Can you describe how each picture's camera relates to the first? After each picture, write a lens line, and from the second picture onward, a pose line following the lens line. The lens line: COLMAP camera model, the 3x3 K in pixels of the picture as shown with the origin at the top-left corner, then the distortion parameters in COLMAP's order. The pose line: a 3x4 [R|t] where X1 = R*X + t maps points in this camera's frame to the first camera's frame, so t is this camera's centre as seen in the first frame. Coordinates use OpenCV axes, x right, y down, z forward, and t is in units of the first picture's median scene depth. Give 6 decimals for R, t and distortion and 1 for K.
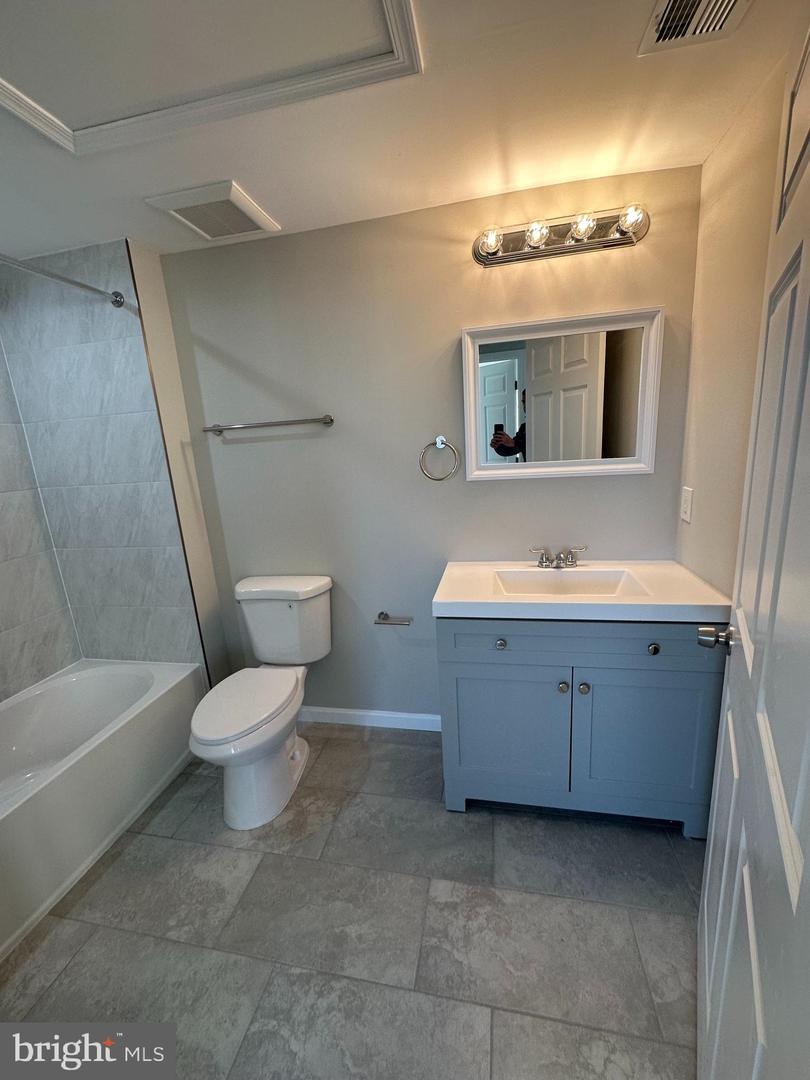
lens RADIAL K [[433.2, 0, 405.3], [0, 433.2, 538.3], [0, 0, 1]] dist [0.000445, 0.000611]
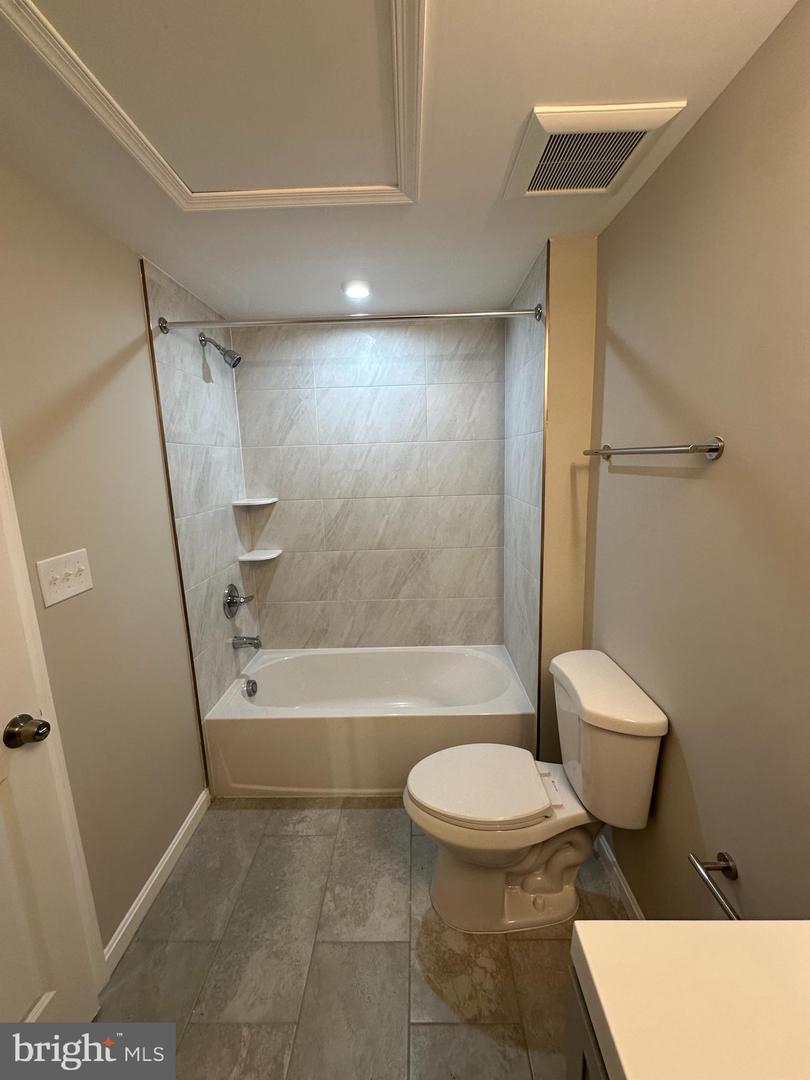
lens RADIAL K [[433.2, 0, 408.0], [0, 433.2, 539.7], [0, 0, 1]] dist [0.000445, 0.000611]
pose [[0.193398, 0.239513, -0.951436, 0.254474], [-0.206967, 0.957882, 0.199065, -0.186713], [0.959042, 0.158417, 0.234824, 0.522803]]
